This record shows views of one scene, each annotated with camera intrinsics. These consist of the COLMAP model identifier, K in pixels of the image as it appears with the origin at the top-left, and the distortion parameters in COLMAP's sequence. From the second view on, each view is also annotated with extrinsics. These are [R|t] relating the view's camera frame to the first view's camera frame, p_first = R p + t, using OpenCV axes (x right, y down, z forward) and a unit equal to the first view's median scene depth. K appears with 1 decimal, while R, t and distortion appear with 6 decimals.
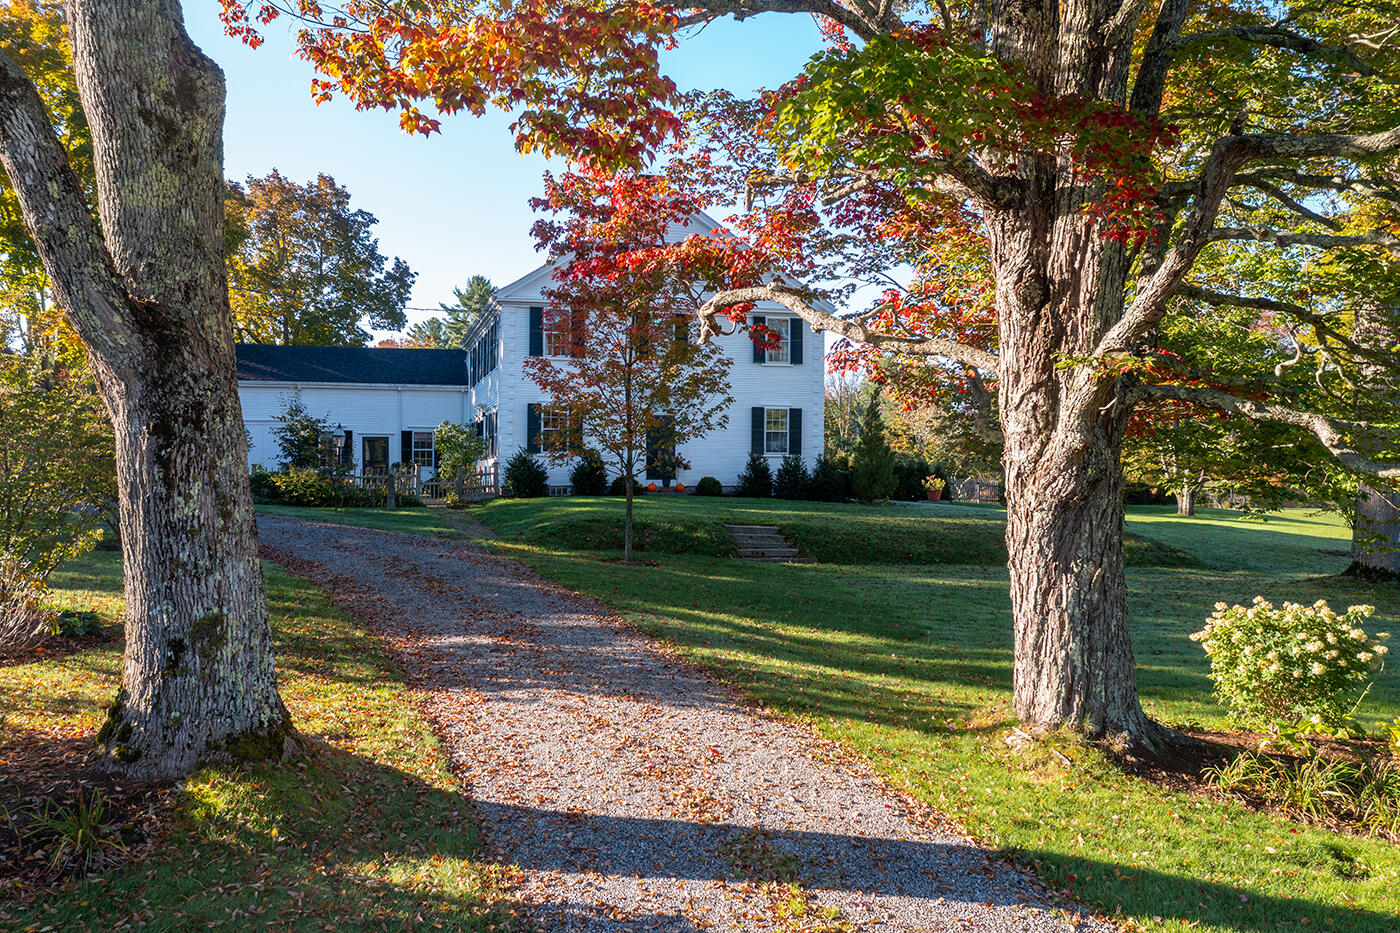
lens RADIAL K [[1126.9, 0, 700.6], [0, 1126.9, 465.7], [0, 0, 1]] dist [0.001785, 0.001160]
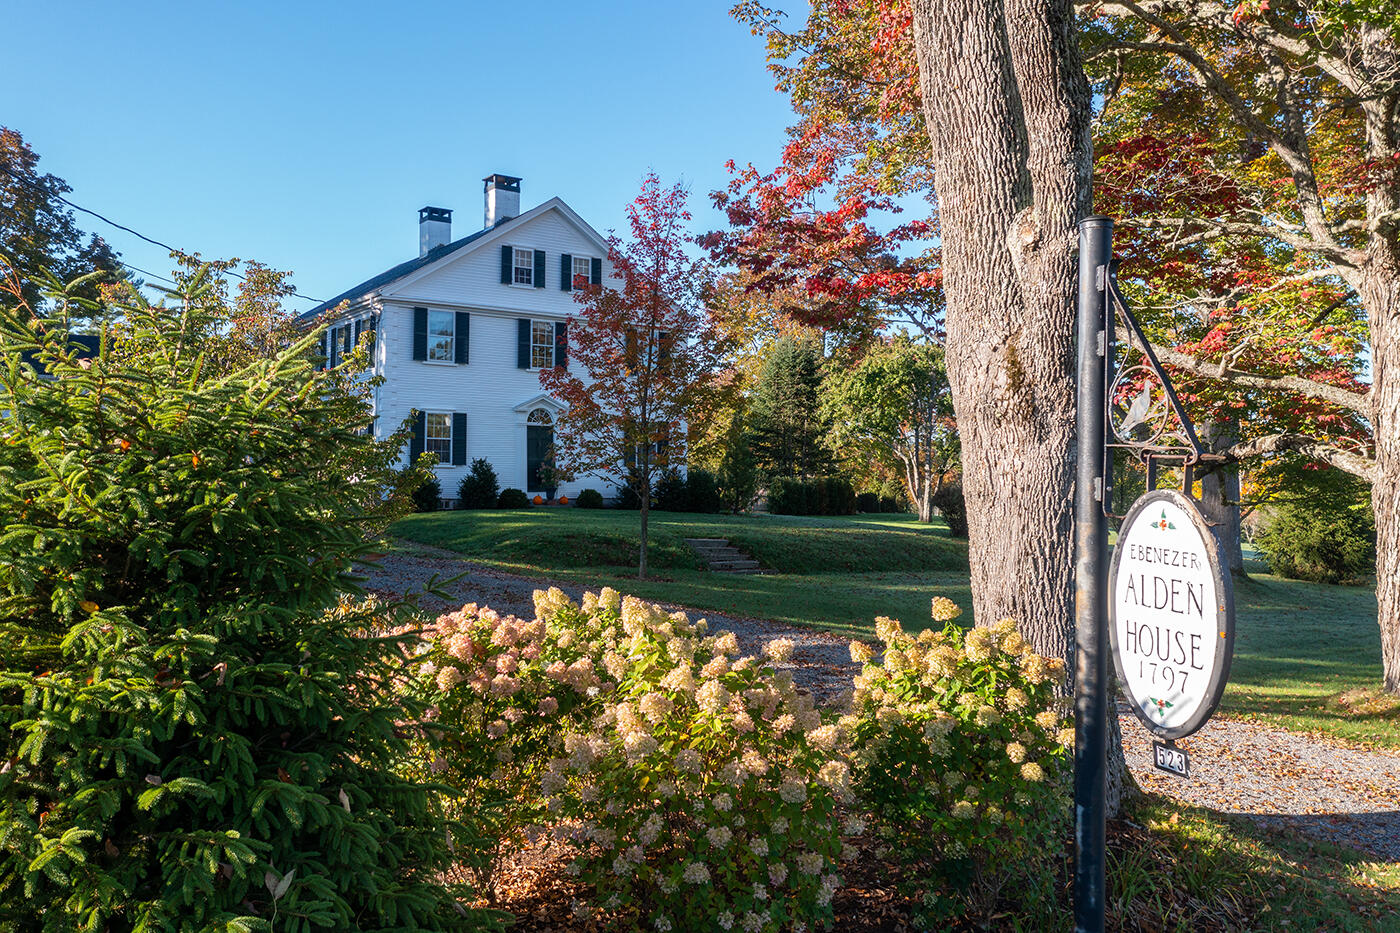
lens RADIAL K [[1126.9, 0, 700.7], [0, 1126.9, 467.7], [0, 0, 1]] dist [0.001785, 0.001160]
pose [[0.935943, 0.004039, 0.352129, -0.248306], [-0.002540, 0.999986, -0.004717, -0.004145], [-0.352143, 0.003520, 0.935940, 0.049534]]
